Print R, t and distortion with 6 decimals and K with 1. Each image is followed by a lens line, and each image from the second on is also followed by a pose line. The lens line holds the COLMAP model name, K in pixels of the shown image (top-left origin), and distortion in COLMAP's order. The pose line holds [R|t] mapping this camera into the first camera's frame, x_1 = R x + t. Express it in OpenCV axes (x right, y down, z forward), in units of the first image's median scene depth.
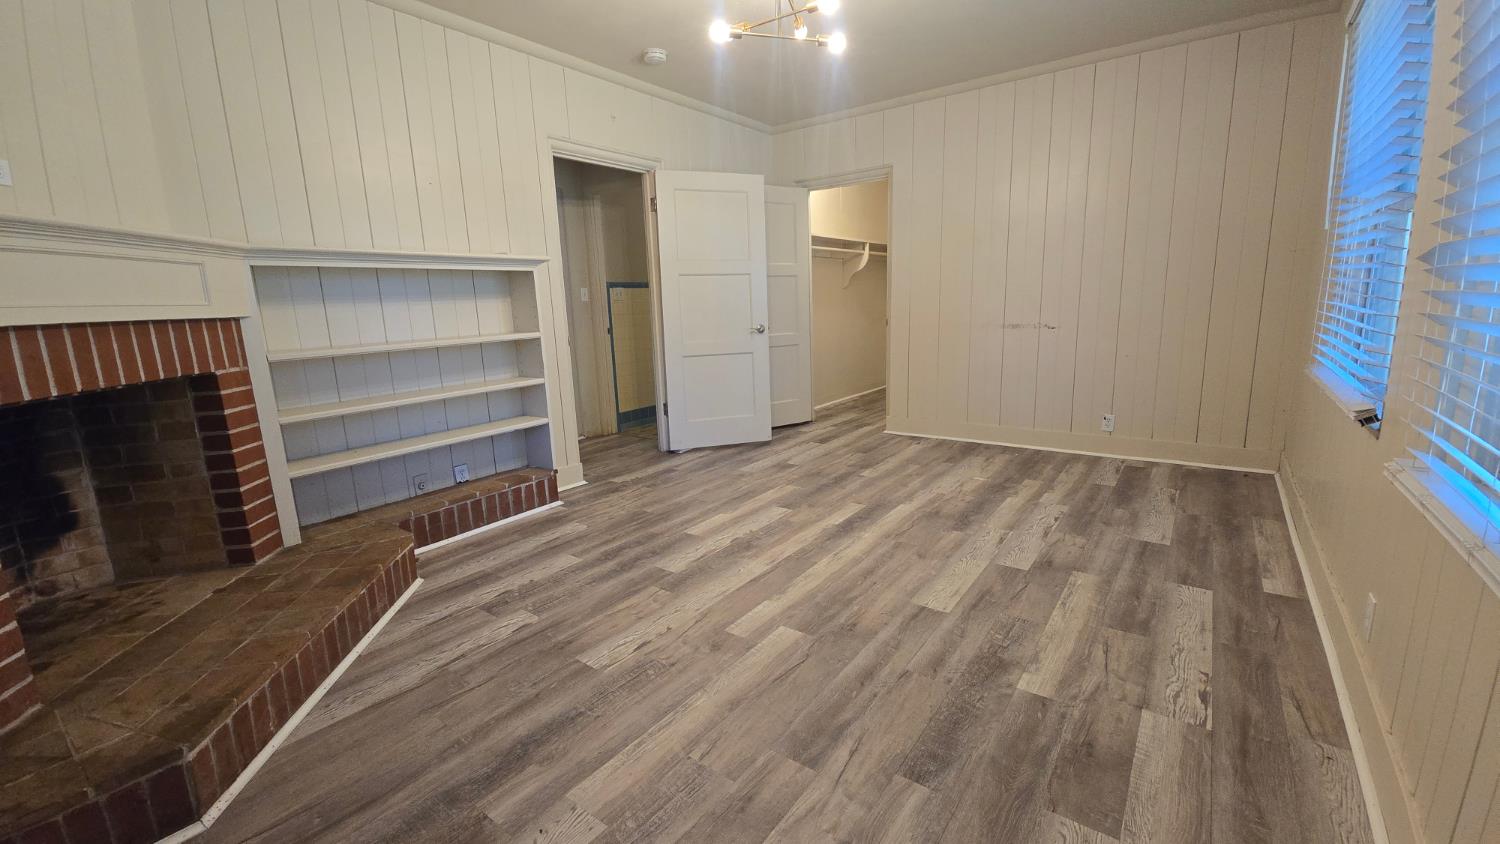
lens RADIAL K [[617.0, 0, 748.1], [0, 617.0, 422.0], [0, 0, 1]] dist [0.001674, 0.000056]
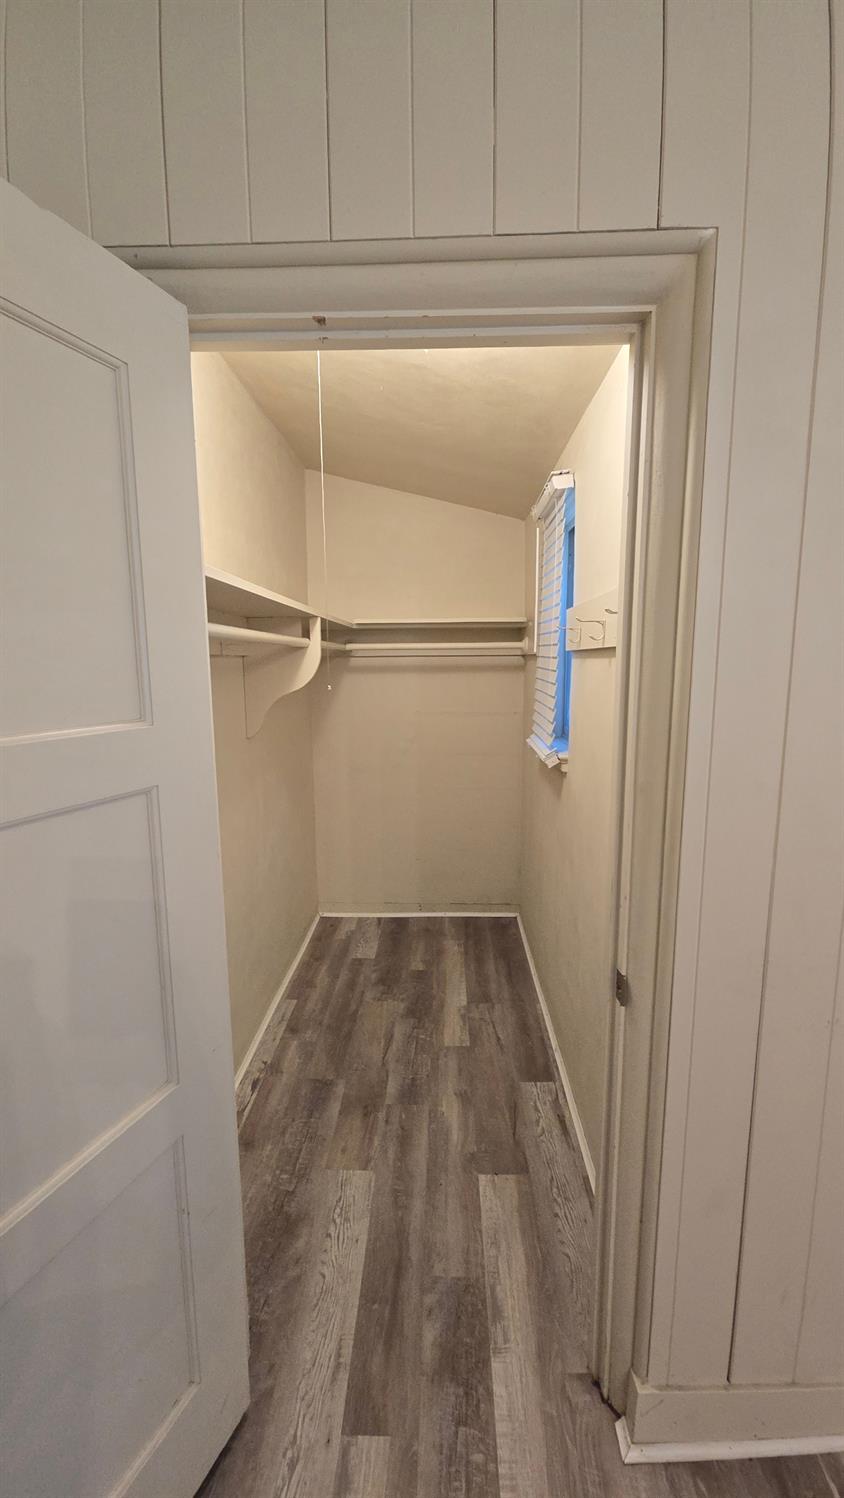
lens RADIAL K [[613.1, 0, 426.1], [0, 613.1, 749.2], [0, 0, 1]] dist [0.003351, -0.006089]
pose [[0.822099, -0.053597, 0.566817, 0.036115], [0.087384, 0.995641, -0.032594, -0.194763], [-0.562599, 0.076326, 0.823199, 0.668202]]
